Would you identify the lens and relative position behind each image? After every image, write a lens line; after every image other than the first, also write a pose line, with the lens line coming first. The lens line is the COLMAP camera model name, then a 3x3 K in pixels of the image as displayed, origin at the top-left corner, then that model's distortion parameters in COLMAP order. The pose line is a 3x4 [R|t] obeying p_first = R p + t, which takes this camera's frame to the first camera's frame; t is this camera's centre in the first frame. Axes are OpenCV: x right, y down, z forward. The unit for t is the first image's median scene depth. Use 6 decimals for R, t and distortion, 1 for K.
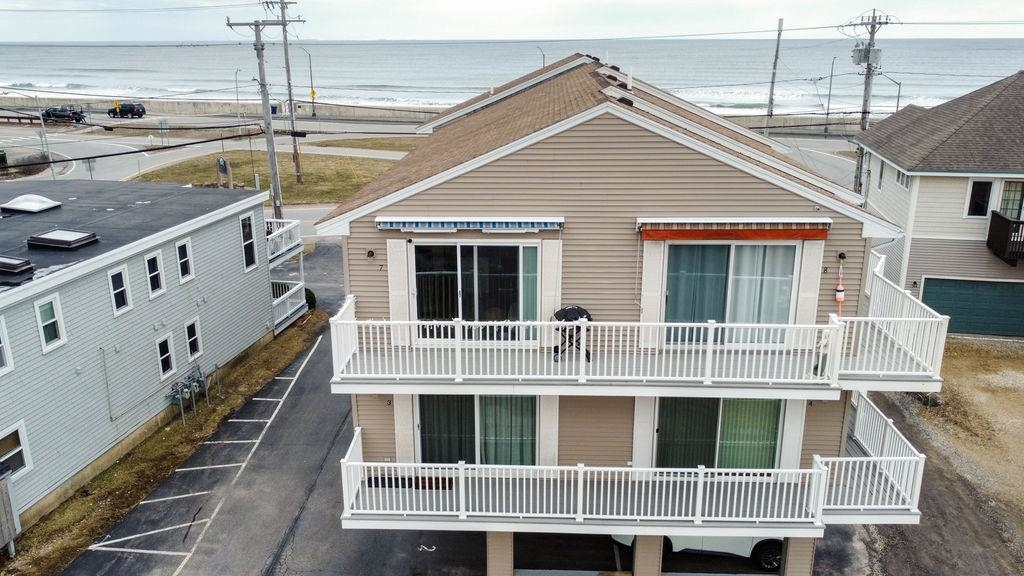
lens RADIAL K [[888.3, 0, 423.7], [0, 888.3, 287.2], [0, 0, 1]] dist [-0.064100, -0.004423]
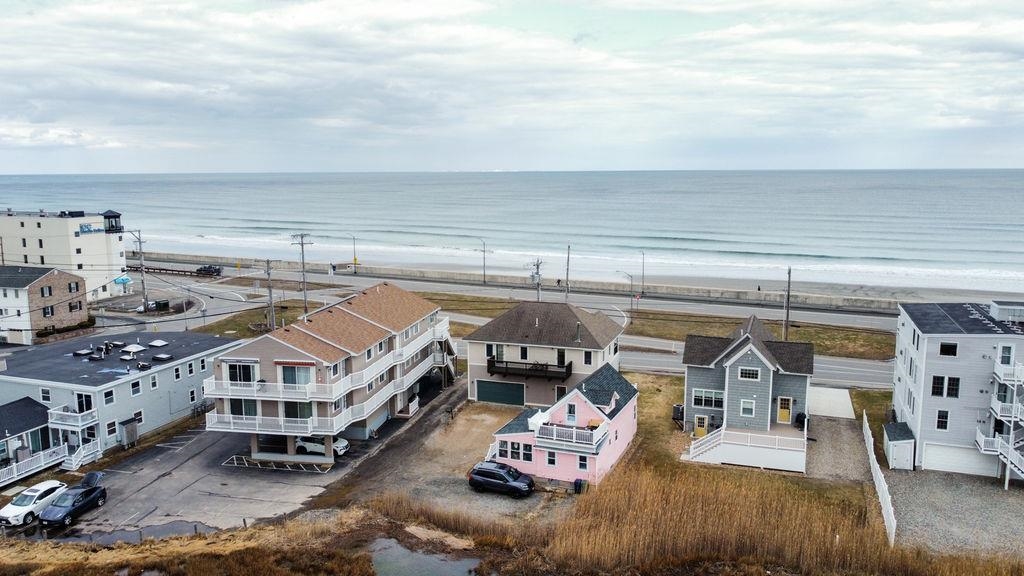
lens RADIAL K [[784.9, 0, 512.0], [0, 784.9, 288.0], [0, 0, 1]] dist [0.005433, -0.003846]
pose [[0.998038, 0.025605, -0.057140, 1.582653], [-0.032520, 0.991803, -0.123569, 0.013891], [0.053507, 0.125185, 0.990690, -2.811904]]
